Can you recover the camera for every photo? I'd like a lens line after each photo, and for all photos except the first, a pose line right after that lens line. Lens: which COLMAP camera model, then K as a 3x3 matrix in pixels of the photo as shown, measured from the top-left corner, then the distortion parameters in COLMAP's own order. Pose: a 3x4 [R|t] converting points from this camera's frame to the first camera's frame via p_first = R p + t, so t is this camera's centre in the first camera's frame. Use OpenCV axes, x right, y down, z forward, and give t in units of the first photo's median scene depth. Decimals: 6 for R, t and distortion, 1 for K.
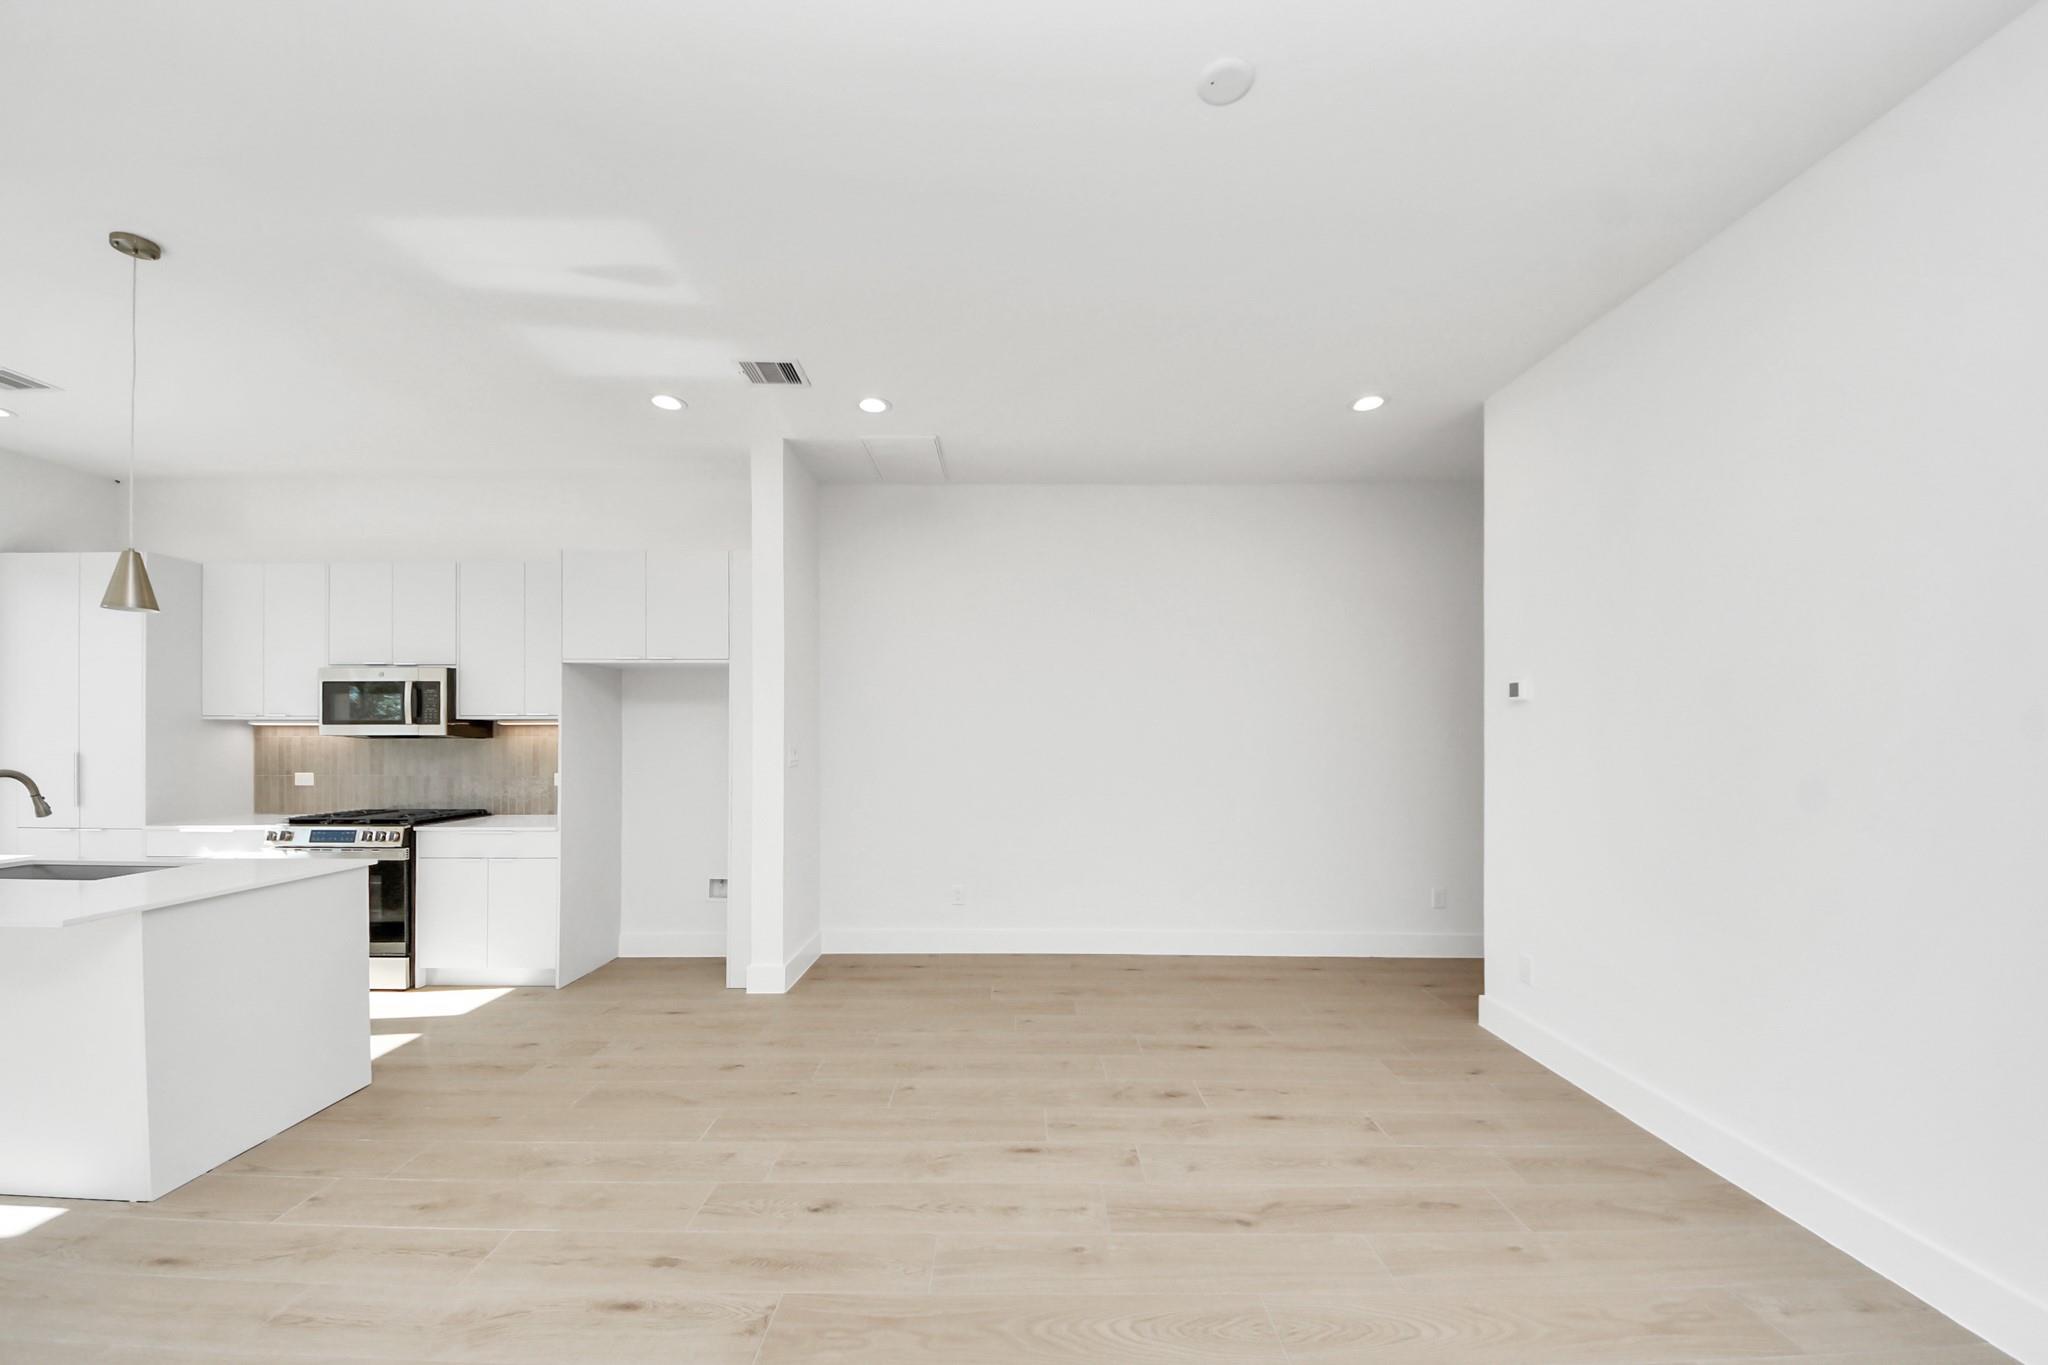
lens RADIAL K [[725.6, 0, 1045.8], [0, 725.6, 713.9], [0, 0, 1]] dist [-0.000207, -0.002665]
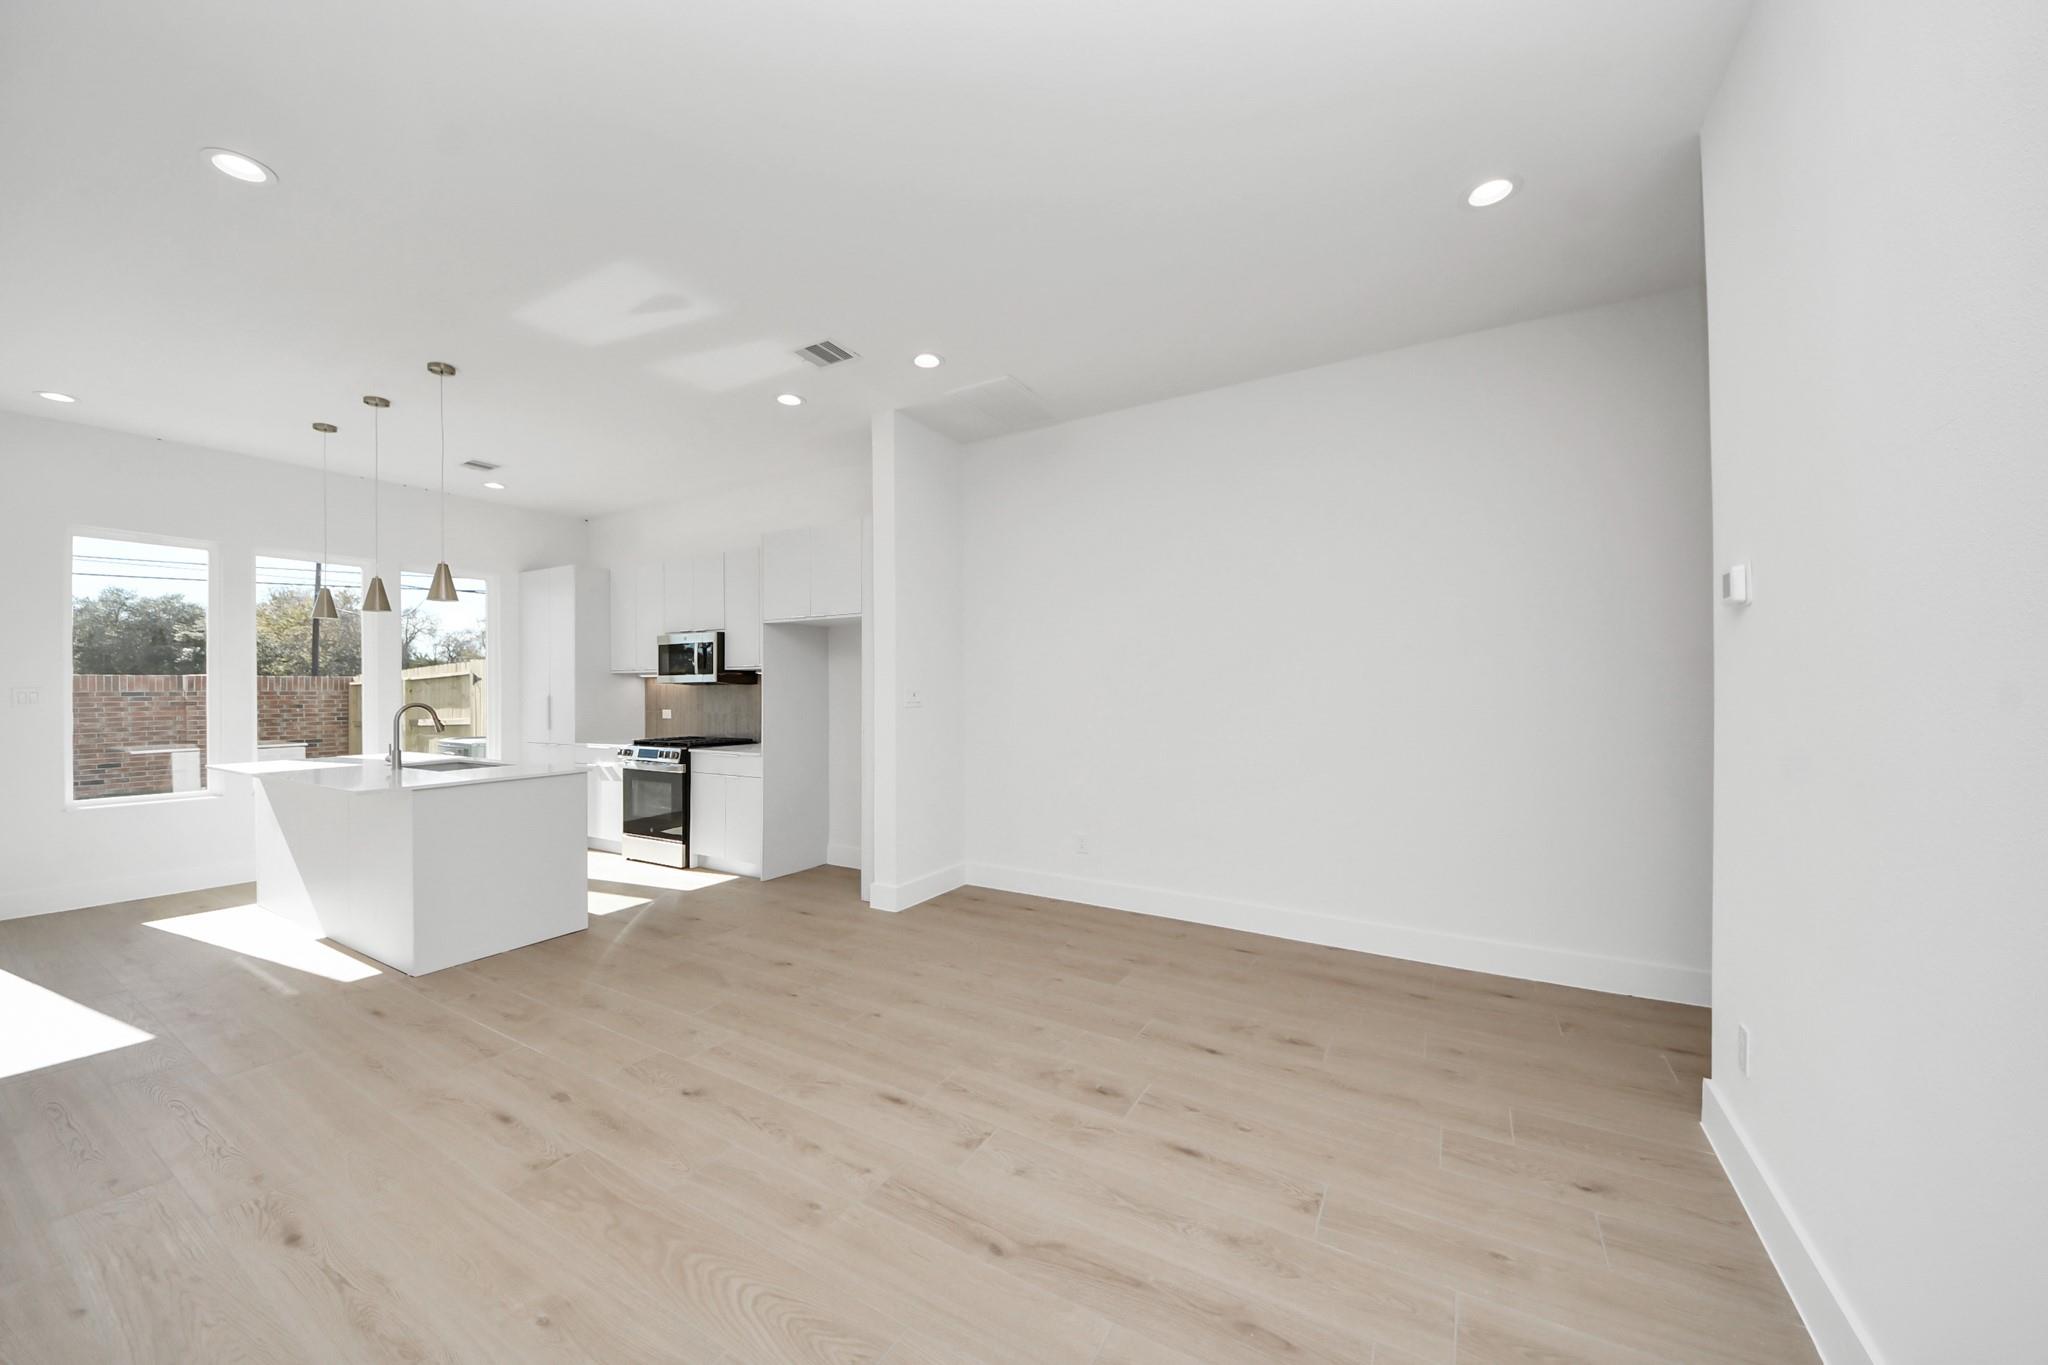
lens RADIAL K [[725.6, 0, 1076.1], [0, 725.6, 676.8], [0, 0, 1]] dist [-0.000207, -0.002665]
pose [[0.867228, -0.010069, -0.497809, 0.489837], [0.017766, 0.999785, 0.010729, 0.020079], [0.497594, -0.018148, 0.867220, 0.207988]]
